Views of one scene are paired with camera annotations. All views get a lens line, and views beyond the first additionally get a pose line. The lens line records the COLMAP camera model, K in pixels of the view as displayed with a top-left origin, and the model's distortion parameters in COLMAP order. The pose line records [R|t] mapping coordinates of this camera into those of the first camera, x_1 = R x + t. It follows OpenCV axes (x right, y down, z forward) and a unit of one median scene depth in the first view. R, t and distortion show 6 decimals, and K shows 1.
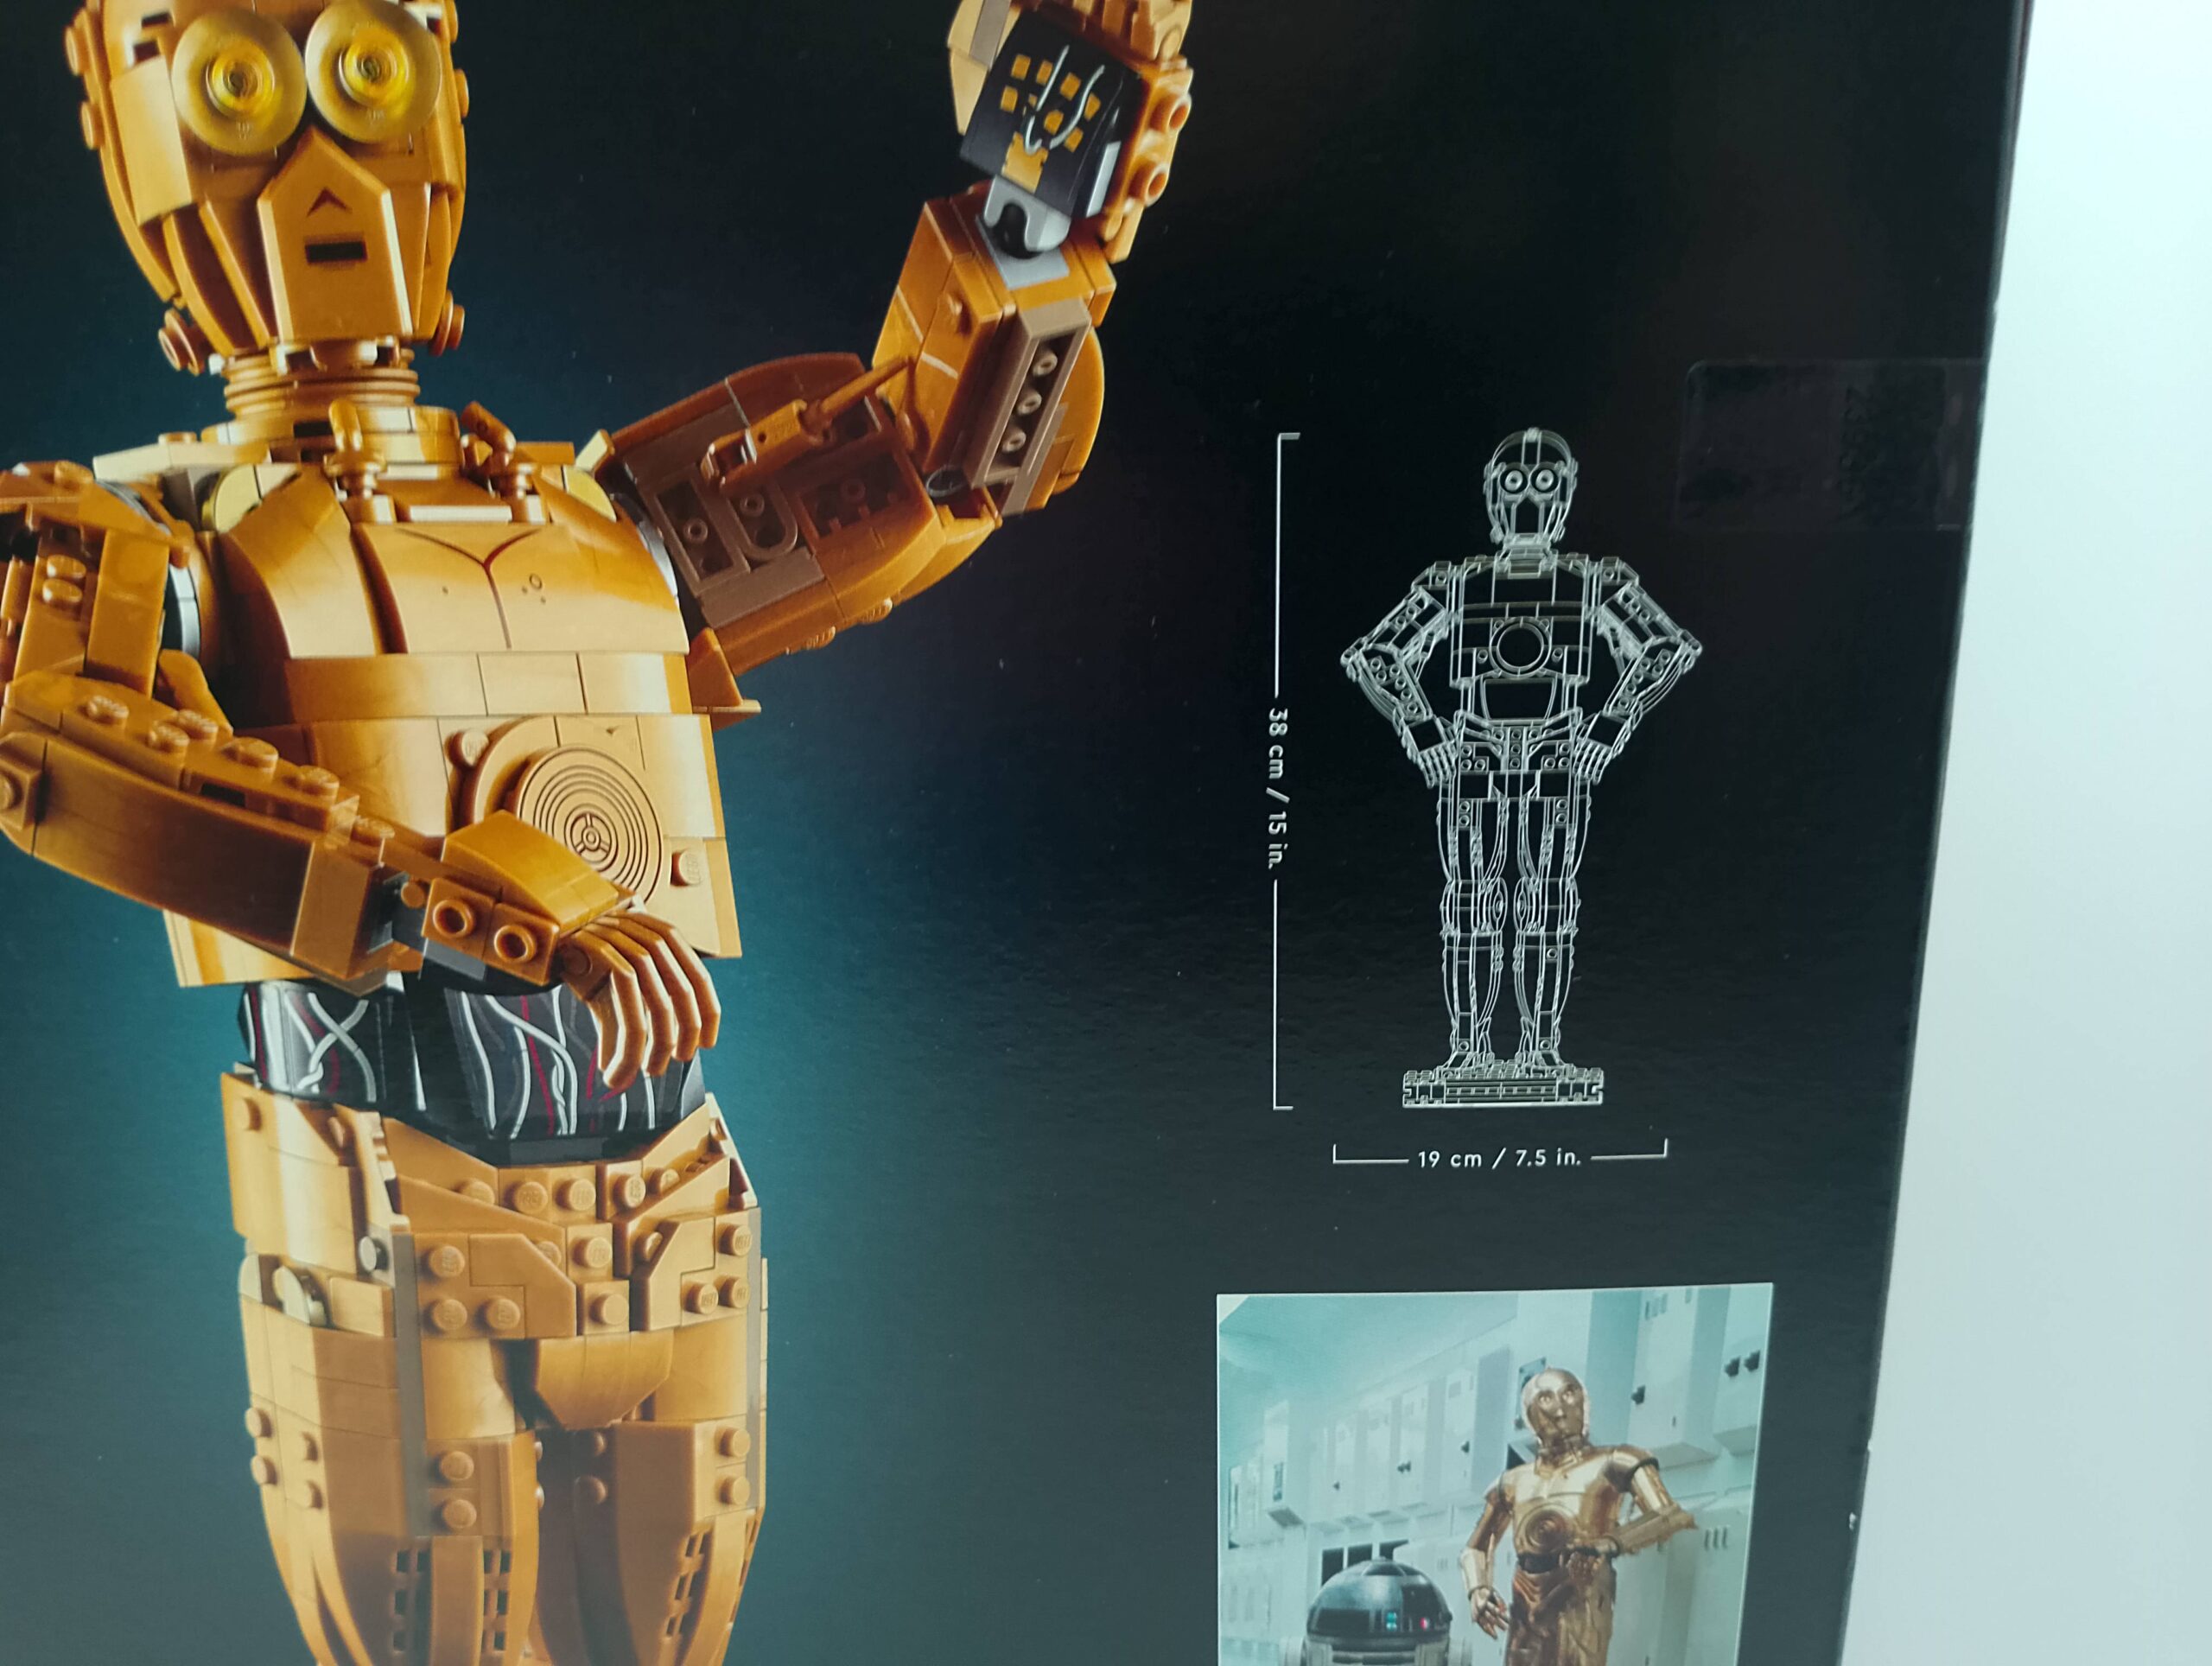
lens RADIAL K [[1843.6, 0, 1103.5], [0, 1843.6, 822.7], [0, 0, 1]] dist [0.134522, -0.351434]
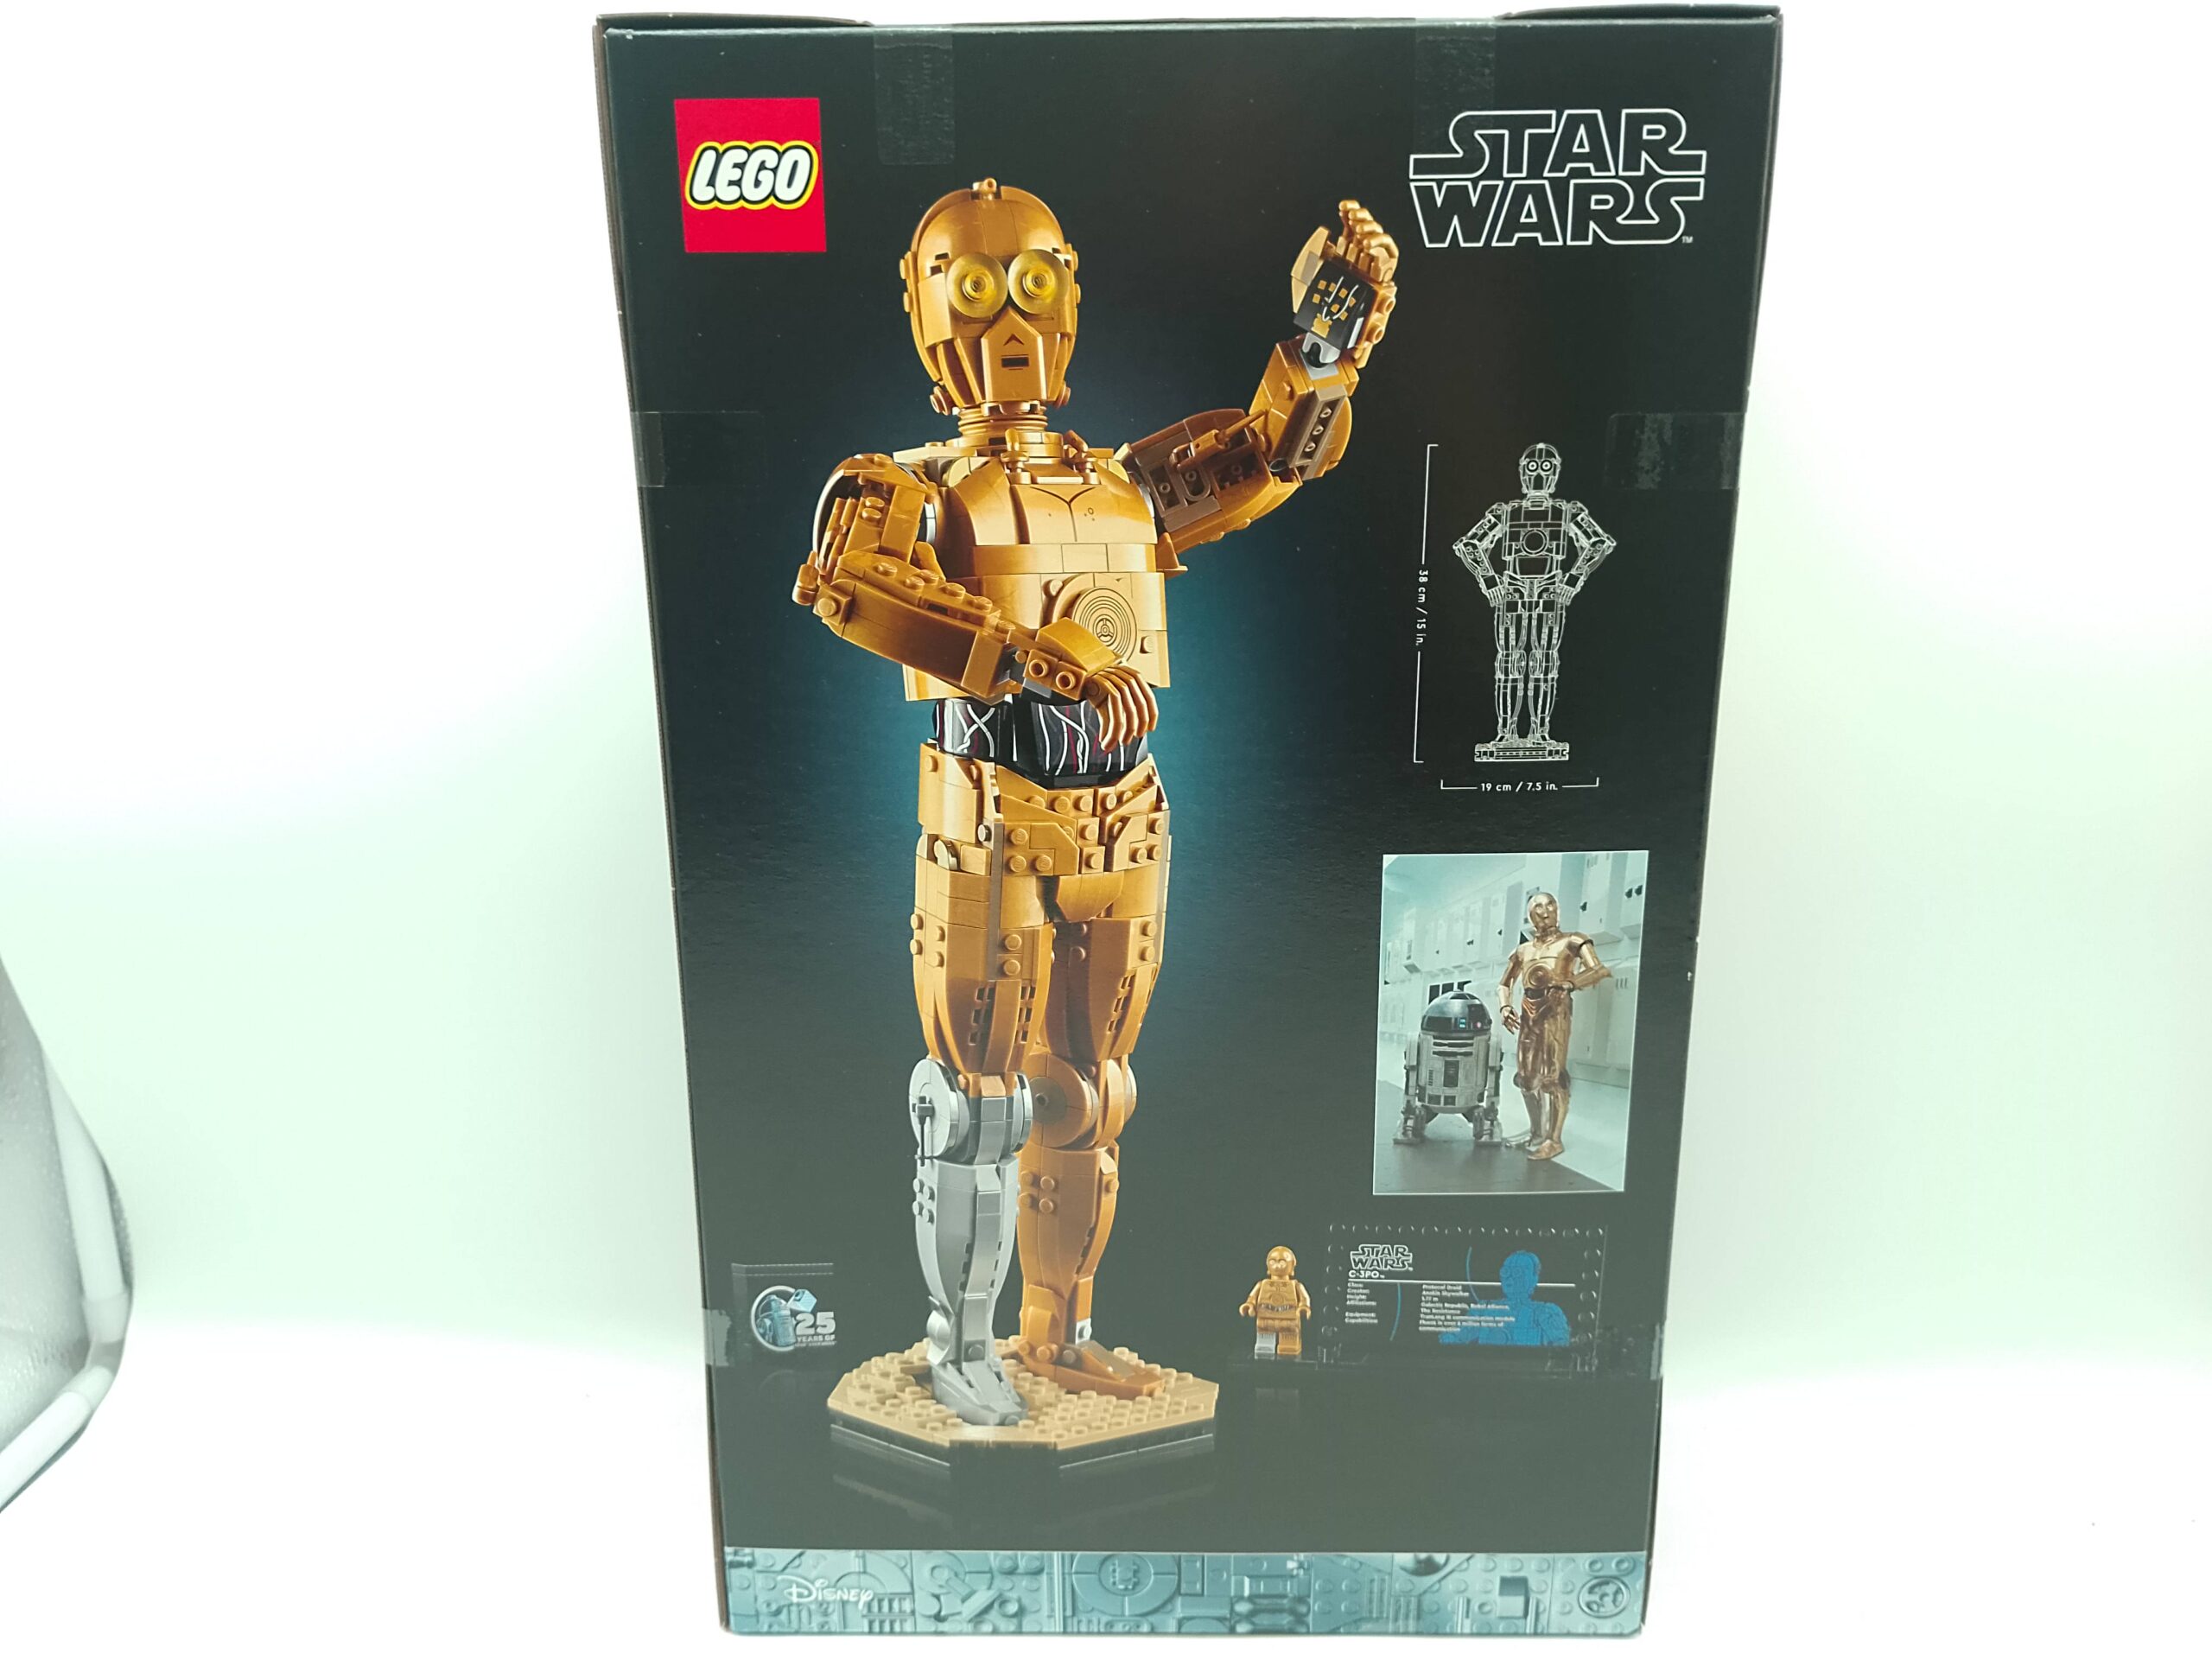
lens RADIAL K [[1843.6, 0, 1103.5], [0, 1843.6, 822.7], [0, 0, 1]] dist [0.134522, -0.351434]
pose [[0.999713, 0.001734, 0.023911, -0.328567], [-0.002231, 0.999782, 0.020759, 0.188398], [-0.023870, -0.020807, 0.999499, -1.162924]]
